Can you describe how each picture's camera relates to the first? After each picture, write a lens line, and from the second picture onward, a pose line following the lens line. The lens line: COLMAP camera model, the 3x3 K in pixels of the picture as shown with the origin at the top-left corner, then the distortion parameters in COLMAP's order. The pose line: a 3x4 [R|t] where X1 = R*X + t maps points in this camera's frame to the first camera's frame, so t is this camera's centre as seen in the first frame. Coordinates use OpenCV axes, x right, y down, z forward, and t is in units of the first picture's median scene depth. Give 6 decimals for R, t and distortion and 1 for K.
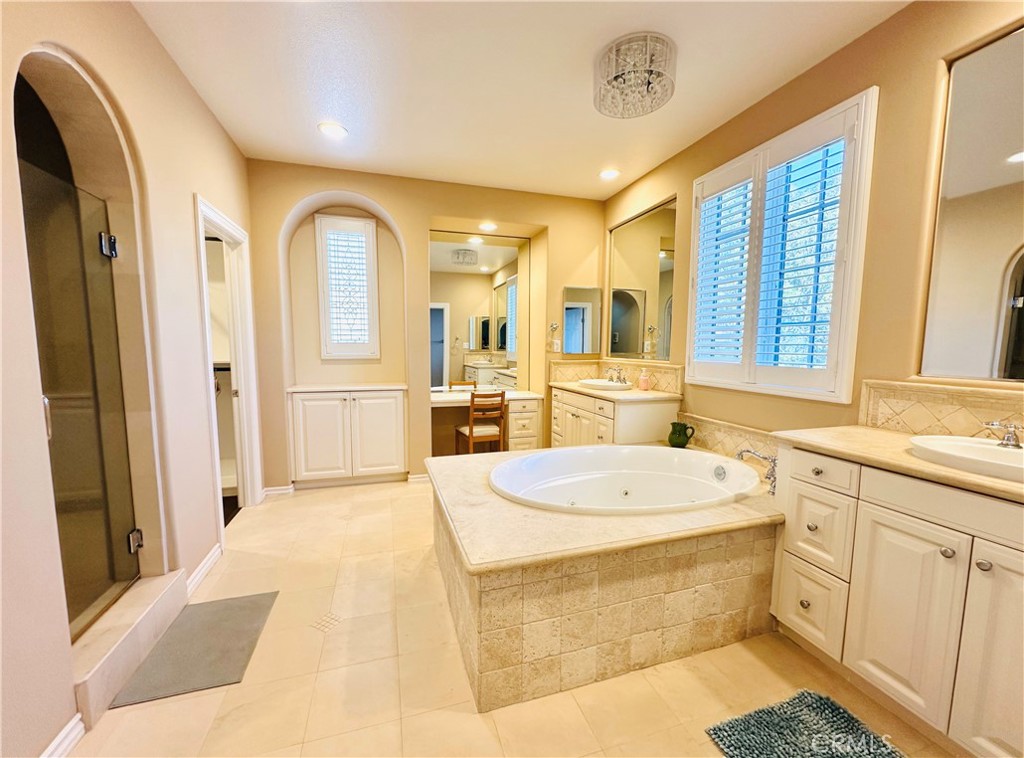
lens RADIAL K [[419.3, 0, 512.0], [0, 419.3, 379.0], [0, 0, 1]] dist [0.000500, 0.000041]
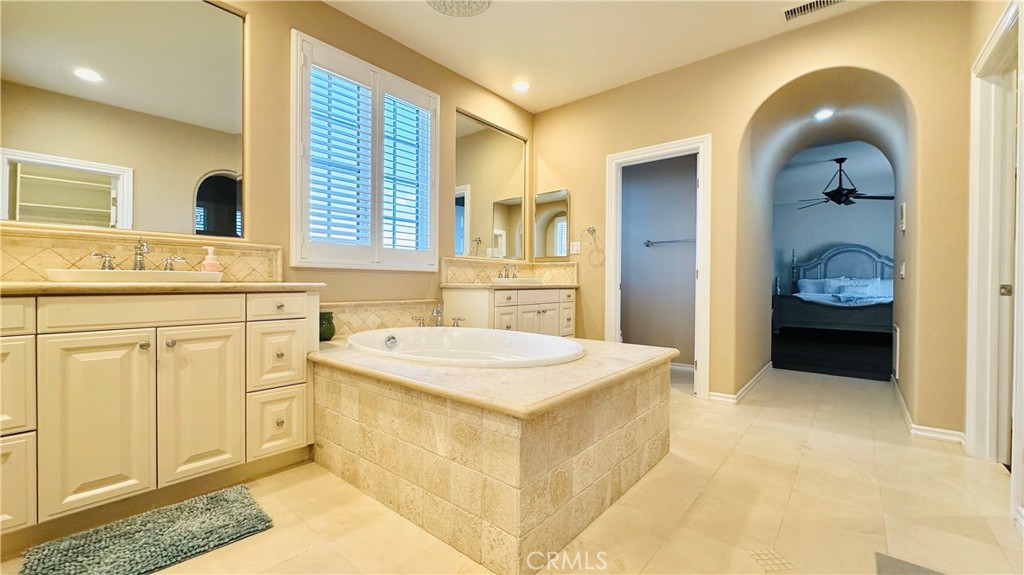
lens RADIAL K [[407.0, 0, 512.0], [0, 407.0, 287.5], [0, 0, 1]] dist [-0.002528, -0.000229]
pose [[-0.542359, -0.017560, 0.839963, -0.590264], [0.061948, 0.996224, 0.060826, 0.033379], [-0.837860, 0.085023, -0.539224, 1.297059]]
